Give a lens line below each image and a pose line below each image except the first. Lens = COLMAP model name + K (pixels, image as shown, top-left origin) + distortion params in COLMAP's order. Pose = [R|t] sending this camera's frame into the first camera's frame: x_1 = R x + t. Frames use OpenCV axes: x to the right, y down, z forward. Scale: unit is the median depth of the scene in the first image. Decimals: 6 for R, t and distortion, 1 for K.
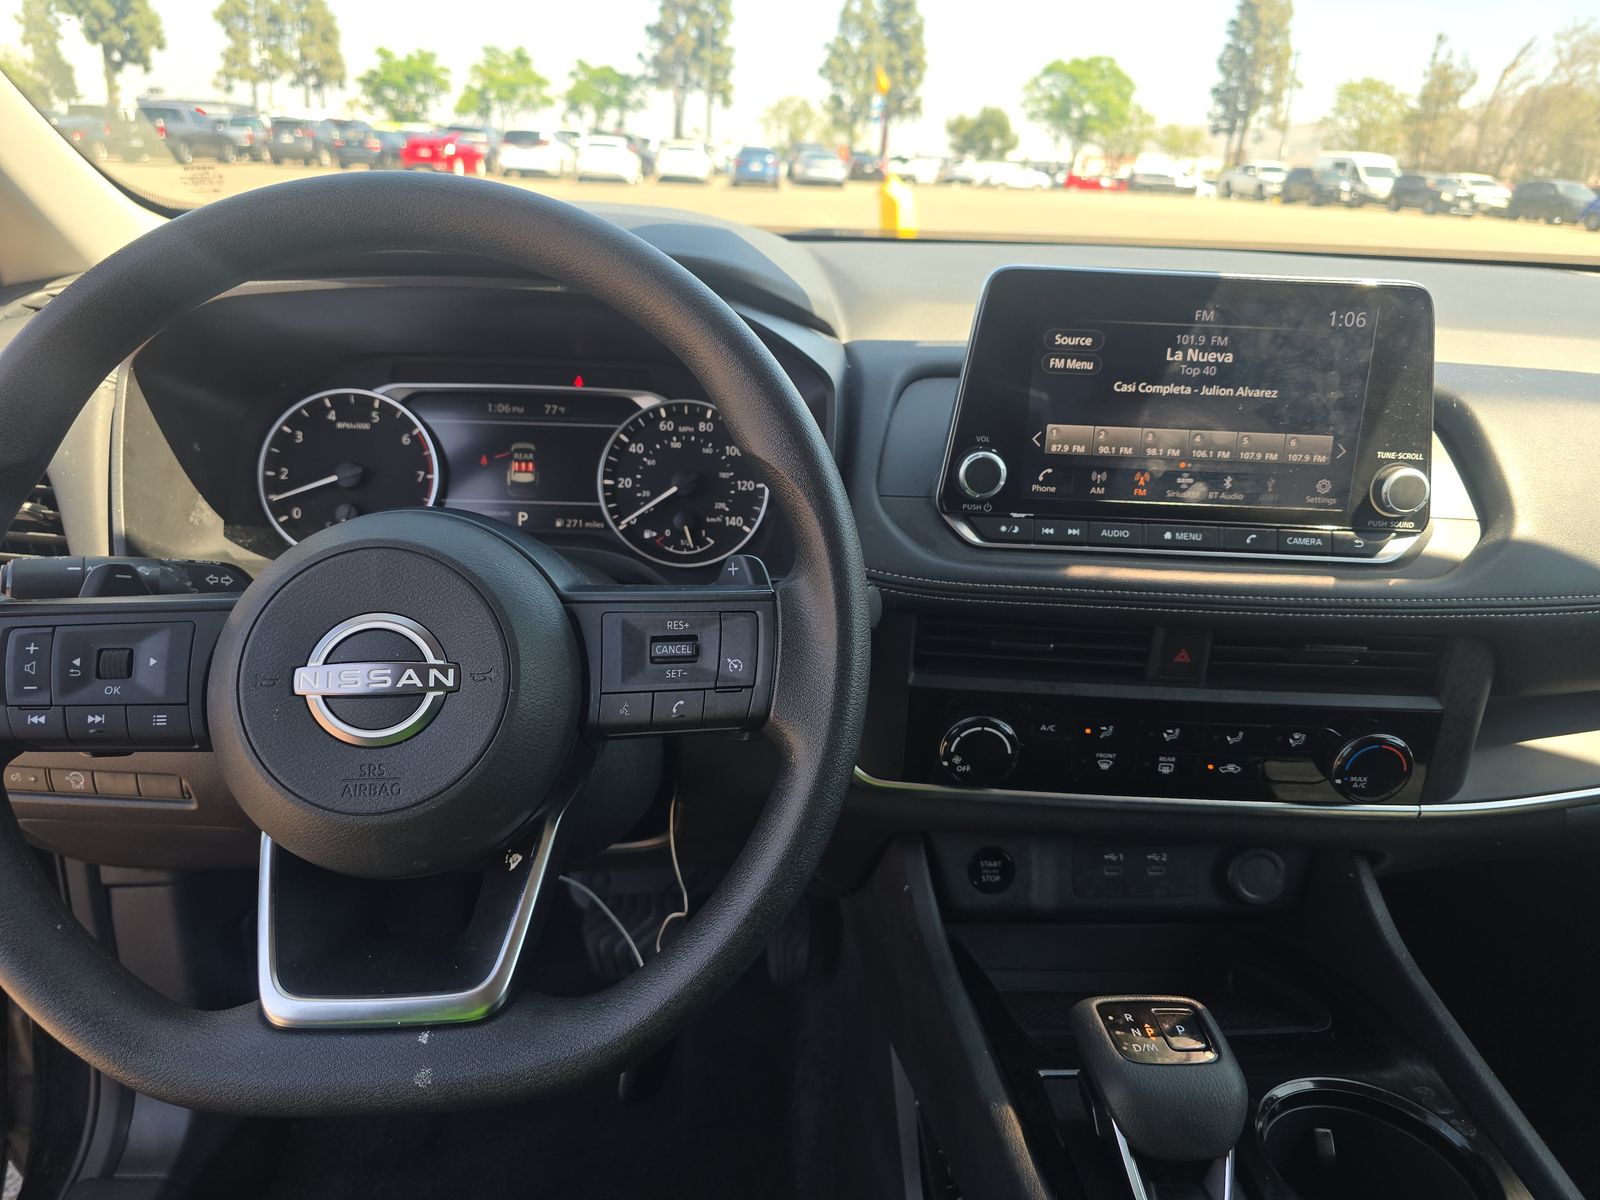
lens RADIAL K [[1089.7, 0, 800.0], [0, 1089.7, 600.0], [0, 0, 1]] dist [0.034659, -0.035815]
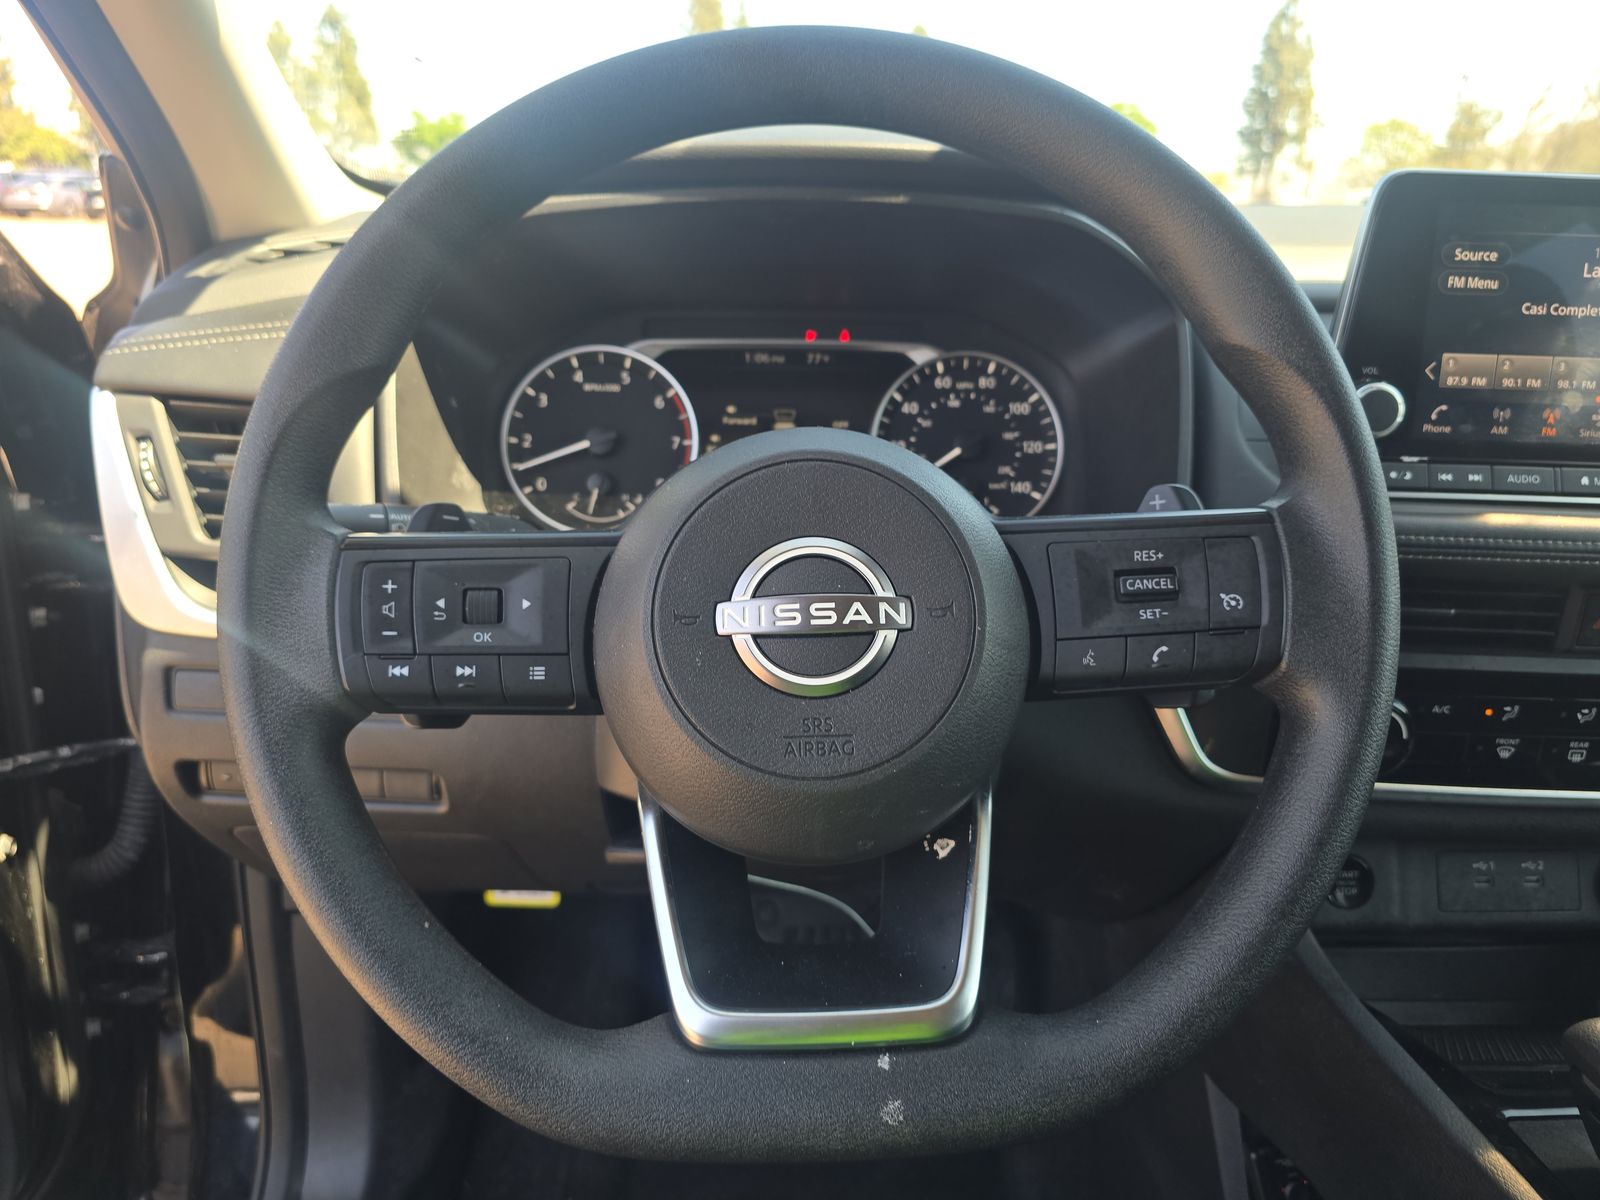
lens RADIAL K [[1094.1, 0, 769.1], [0, 1094.1, 599.6], [0, 0, 1]] dist [0.033188, -0.079273]
pose [[0.999155, -0.010378, -0.039773, -0.259240], [0.008534, 0.998893, -0.046265, 0.065336], [0.040209, 0.045887, 0.998137, 0.120263]]
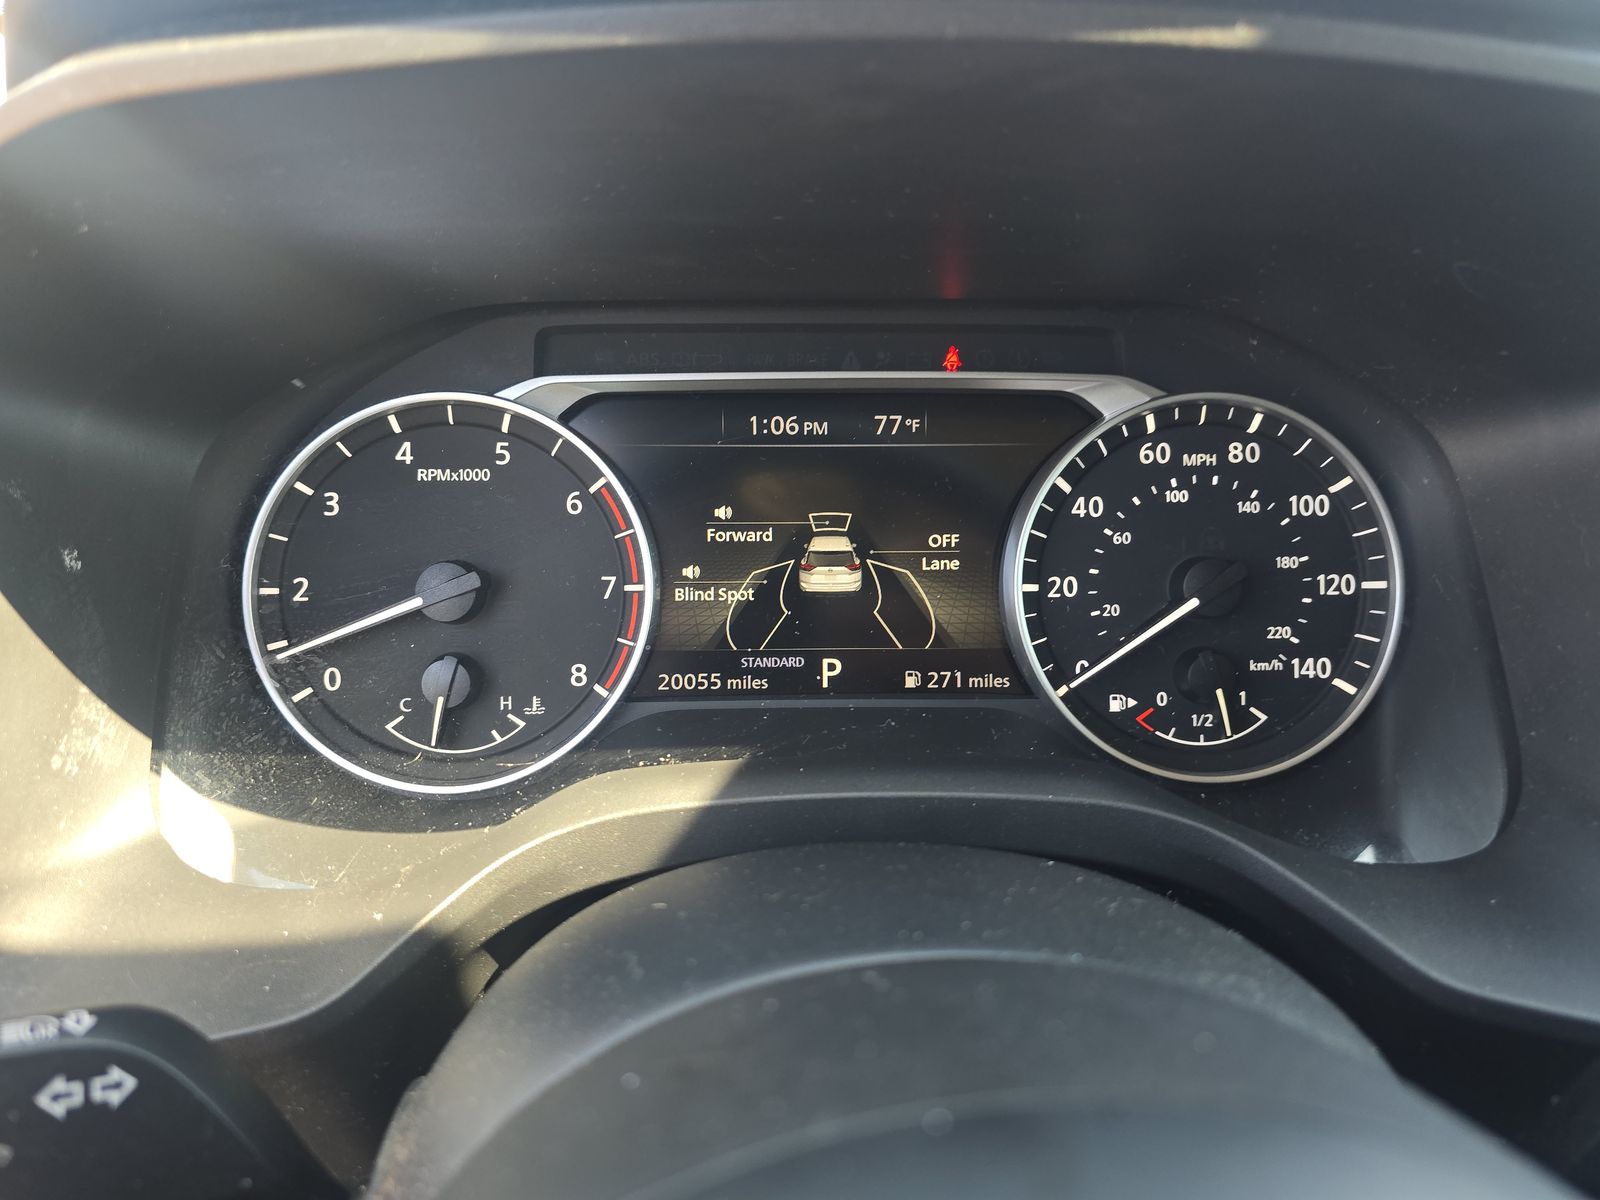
lens RADIAL K [[1065.2, 0, 775.7], [0, 1065.2, 578.6], [0, 0, 1]] dist [0.001677, 0.000566]
pose [[0.999208, -0.019555, -0.034644, -0.292226], [0.020302, 0.999566, 0.021340, -0.136752], [0.034211, -0.022026, 0.999172, 0.637673]]
